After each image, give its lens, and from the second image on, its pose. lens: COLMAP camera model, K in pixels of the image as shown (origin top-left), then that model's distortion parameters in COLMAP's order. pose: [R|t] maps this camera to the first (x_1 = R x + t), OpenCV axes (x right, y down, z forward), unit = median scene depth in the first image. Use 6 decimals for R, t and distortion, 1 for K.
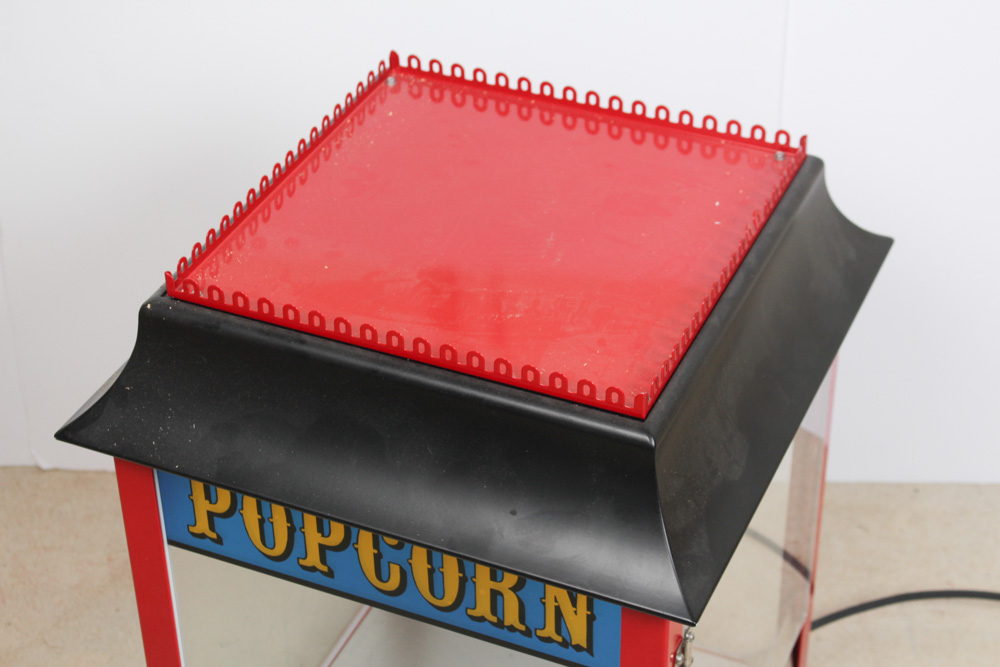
lens RADIAL K [[2009.8, 0, 500.0], [0, 2009.8, 333.5], [0, 0, 1]] dist [0.069962, 0.174311]
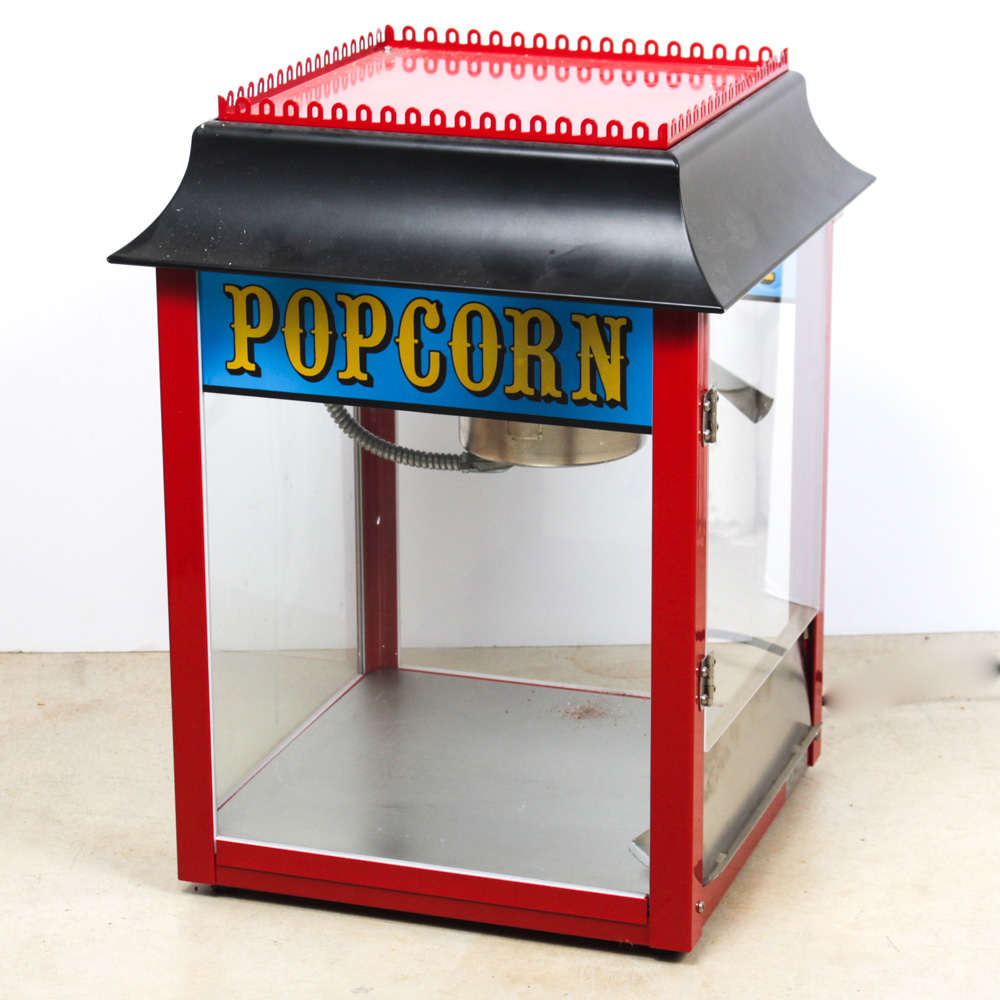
lens RADIAL K [[3283.0, 0, 500.0], [0, 3283.0, 500.0], [0, 0, 1]] dist [0.007275, 0.586850]
pose [[0.996576, -0.015230, 0.081269, -0.160405], [0.040875, 0.945132, -0.324120, 0.753463], [-0.071874, 0.326333, 0.942519, -0.614573]]
